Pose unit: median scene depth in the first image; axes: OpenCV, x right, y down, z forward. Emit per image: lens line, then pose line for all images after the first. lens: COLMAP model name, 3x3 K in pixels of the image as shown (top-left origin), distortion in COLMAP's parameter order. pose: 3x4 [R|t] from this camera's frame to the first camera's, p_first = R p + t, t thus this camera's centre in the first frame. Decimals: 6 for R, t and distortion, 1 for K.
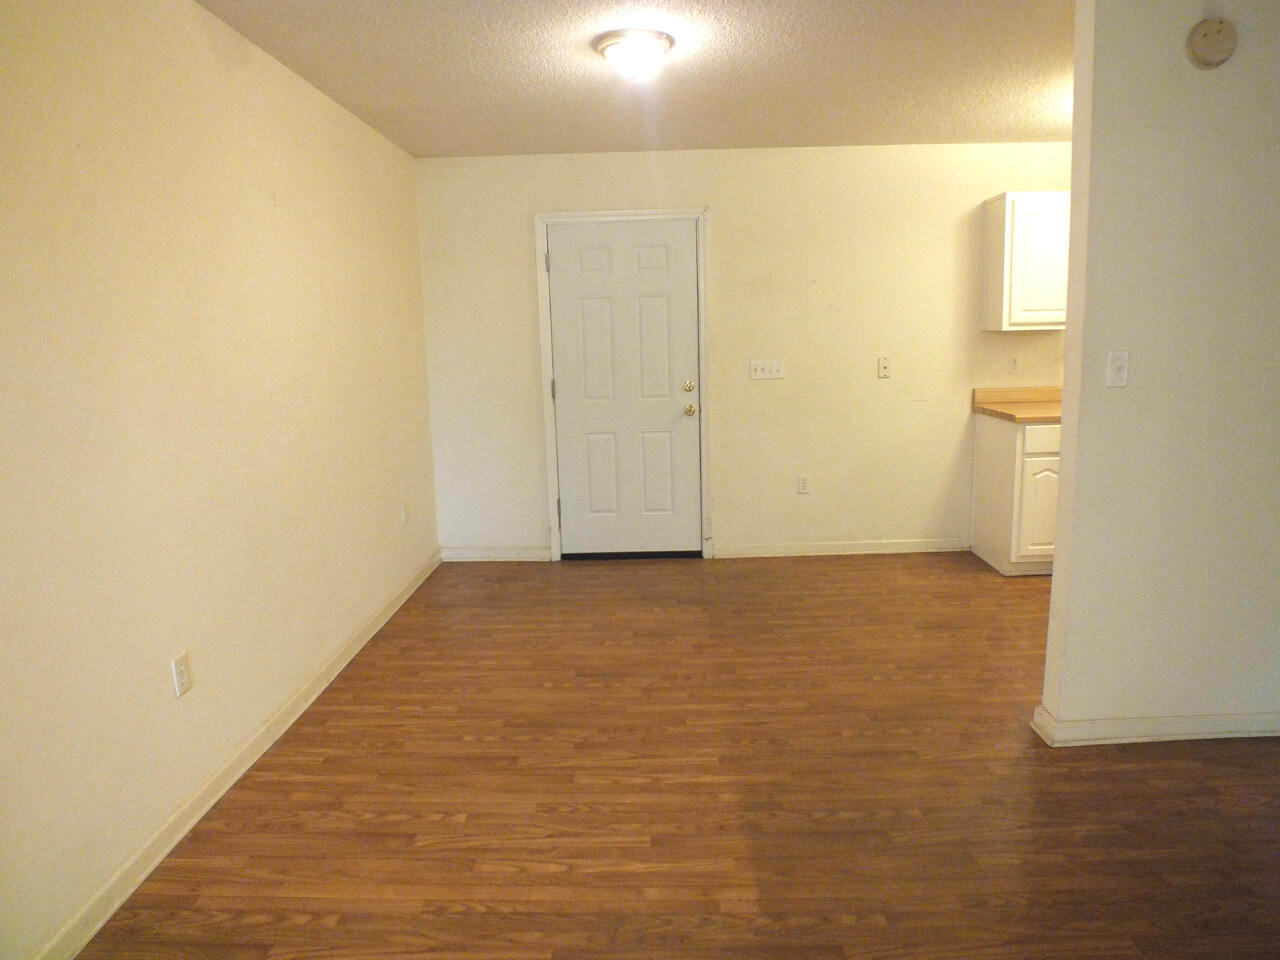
lens RADIAL K [[809.7, 0, 643.4], [0, 809.7, 472.7], [0, 0, 1]] dist [-0.035227, 0.000372]
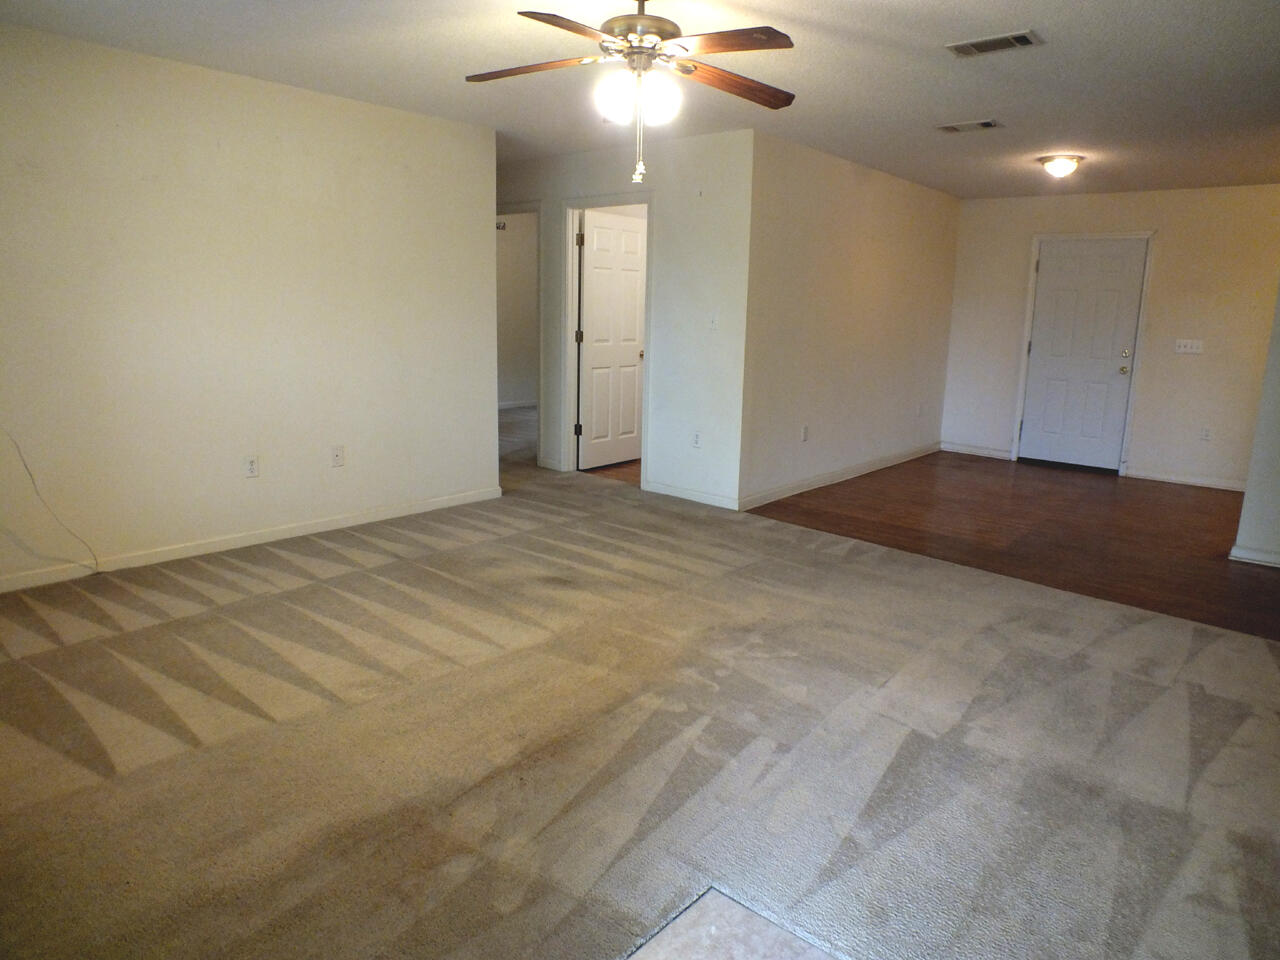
lens RADIAL K [[809.7, 0, 643.4], [0, 809.7, 472.7], [0, 0, 1]] dist [-0.035227, 0.000372]
pose [[0.761967, 0.175014, -0.623520, 0.492583], [-0.147127, 0.984398, 0.096513, 0.139508], [0.630683, 0.018197, 0.775828, -0.982602]]
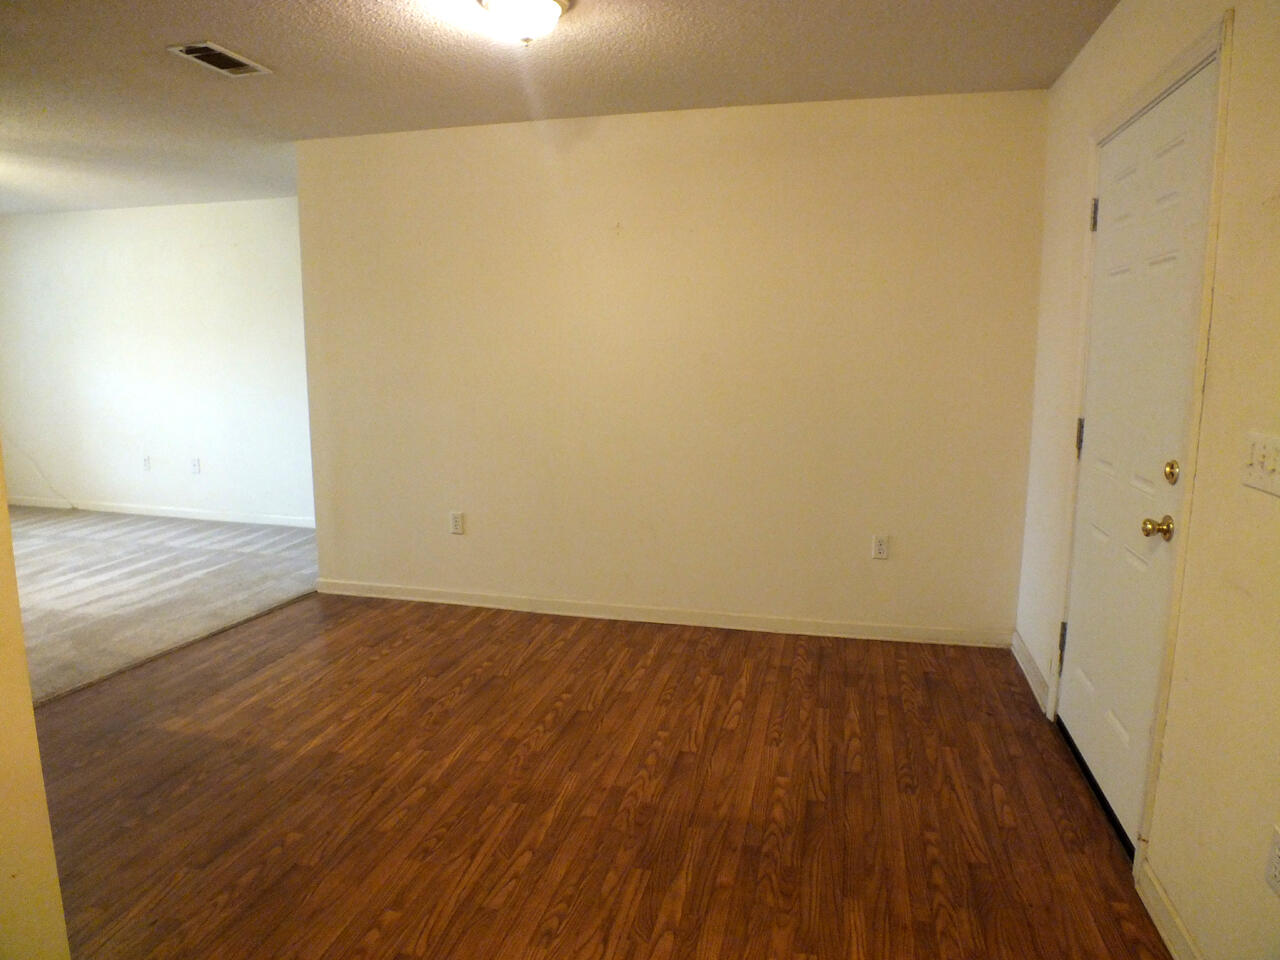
lens RADIAL K [[809.7, 0, 643.4], [0, 809.7, 472.7], [0, 0, 1]] dist [-0.035227, 0.000372]
pose [[-0.228922, 0.173558, -0.957848, 0.798990], [-0.151496, 0.965636, 0.211177, -0.238805], [0.961584, 0.193453, -0.194762, 1.280280]]
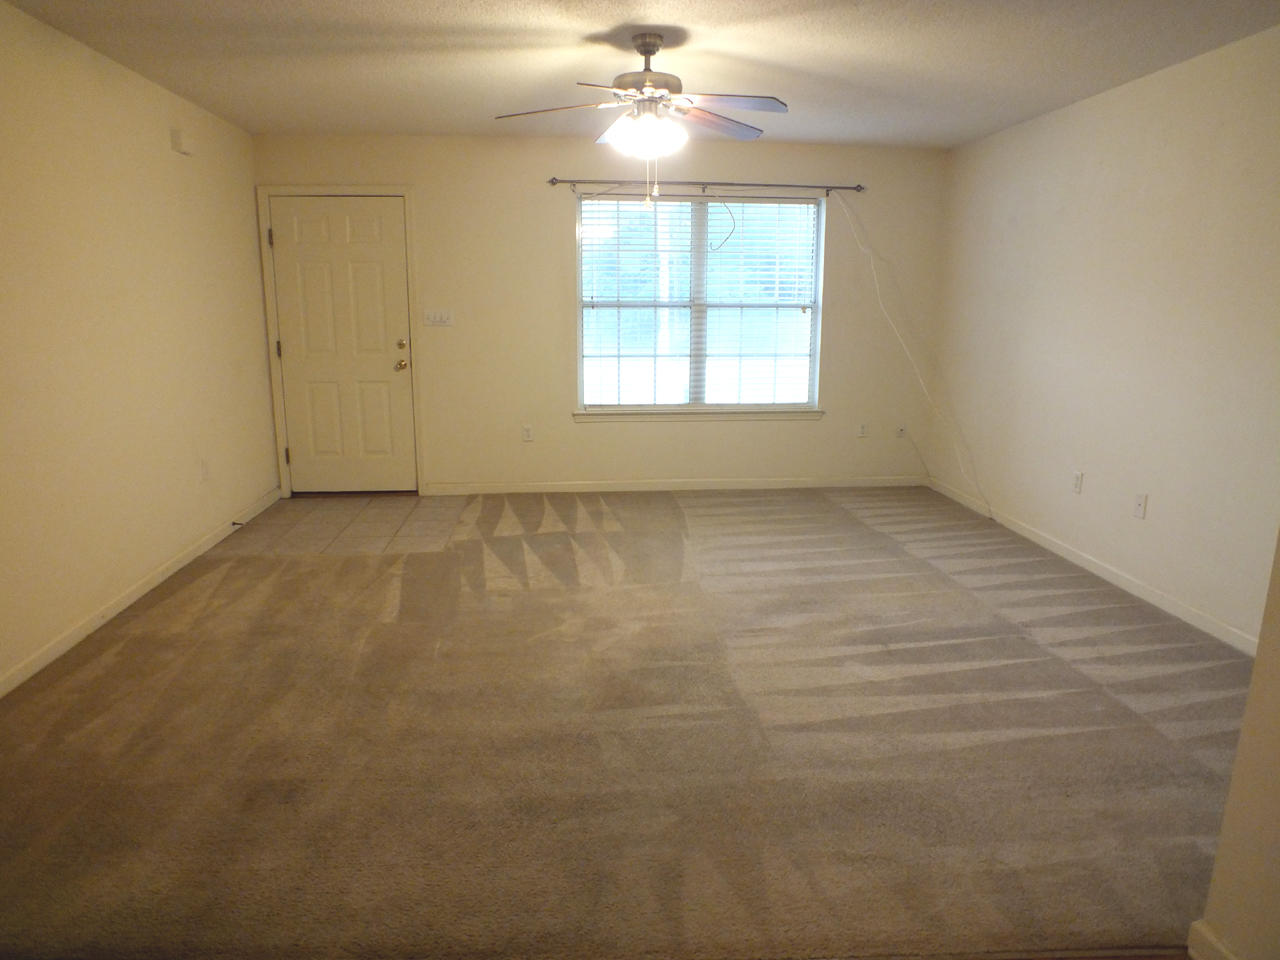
lens RADIAL K [[809.7, 0, 643.4], [0, 809.7, 472.7], [0, 0, 1]] dist [-0.035227, 0.000372]
pose [[-0.992882, 0.048150, -0.108939, 0.013700], [0.005751, 0.932956, 0.359945, -0.152934], [0.118967, 0.356756, -0.926592, 0.828453]]
